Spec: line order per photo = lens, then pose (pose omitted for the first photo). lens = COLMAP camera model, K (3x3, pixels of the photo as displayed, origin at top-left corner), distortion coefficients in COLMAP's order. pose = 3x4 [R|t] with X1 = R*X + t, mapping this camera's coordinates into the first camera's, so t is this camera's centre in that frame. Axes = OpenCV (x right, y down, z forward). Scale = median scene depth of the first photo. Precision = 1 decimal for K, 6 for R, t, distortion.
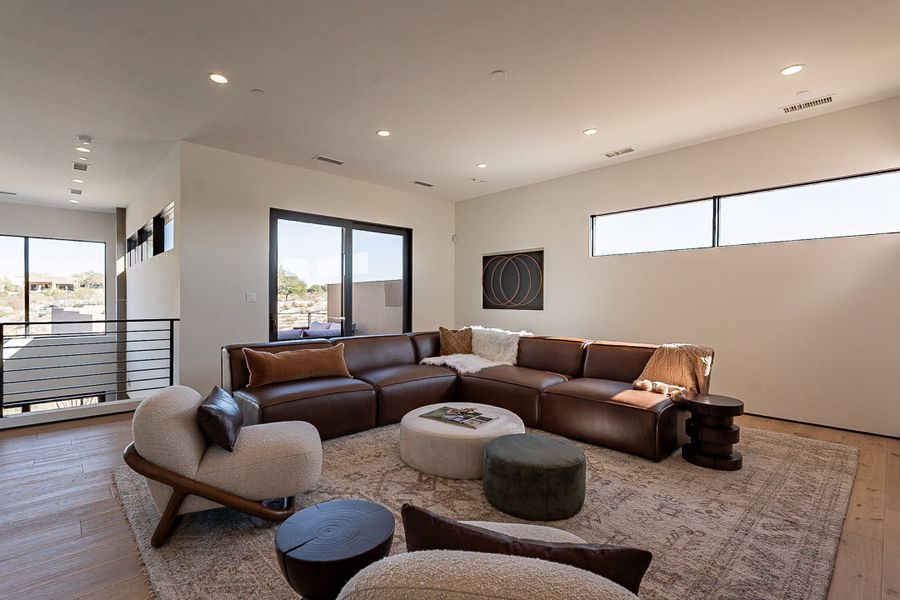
lens RADIAL K [[420.2, 0, 445.9], [0, 420.2, 304.1], [0, 0, 1]] dist [-0.001831, -0.000136]
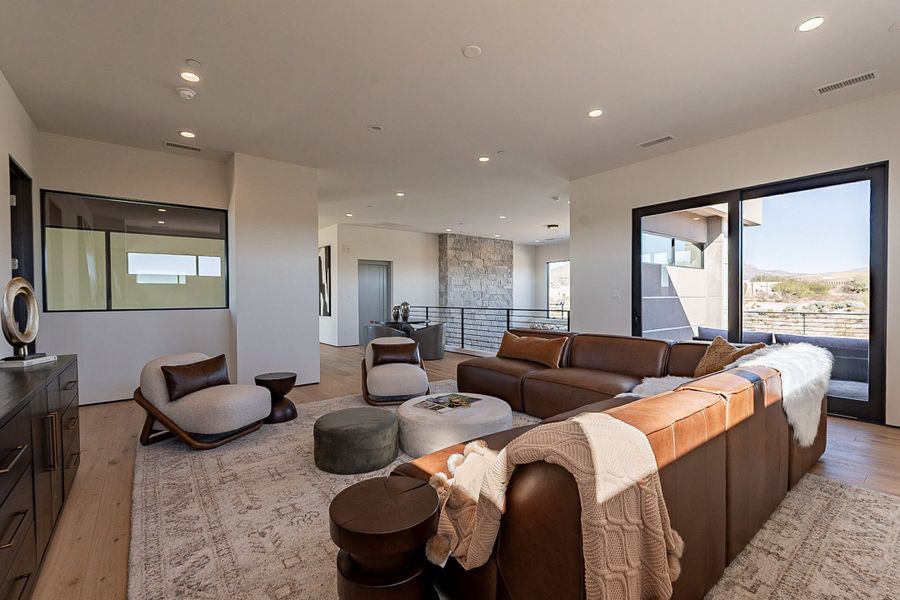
lens RADIAL K [[397.3, 0, 450.3], [0, 397.3, 302.6], [0, 0, 1]] dist [-0.001336, 0.000160]
pose [[-0.093883, 0.010627, -0.995527, 0.614246], [-0.003234, 0.999935, 0.010979, -0.003482], [0.995578, 0.004250, -0.093842, 0.635998]]
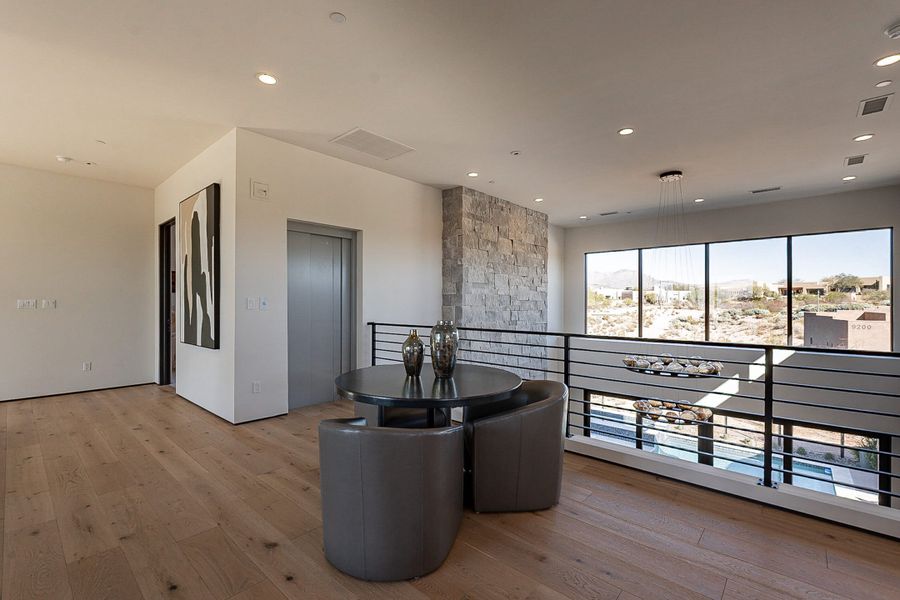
lens RADIAL K [[397.3, 0, 450.3], [0, 397.3, 302.6], [0, 0, 1]] dist [-0.001336, 0.000160]
pose [[0.091533, -0.003625, -0.995795, -0.329823], [-0.009568, 0.999944, -0.004519, -0.010424], [0.995756, 0.009941, 0.091494, 0.299394]]
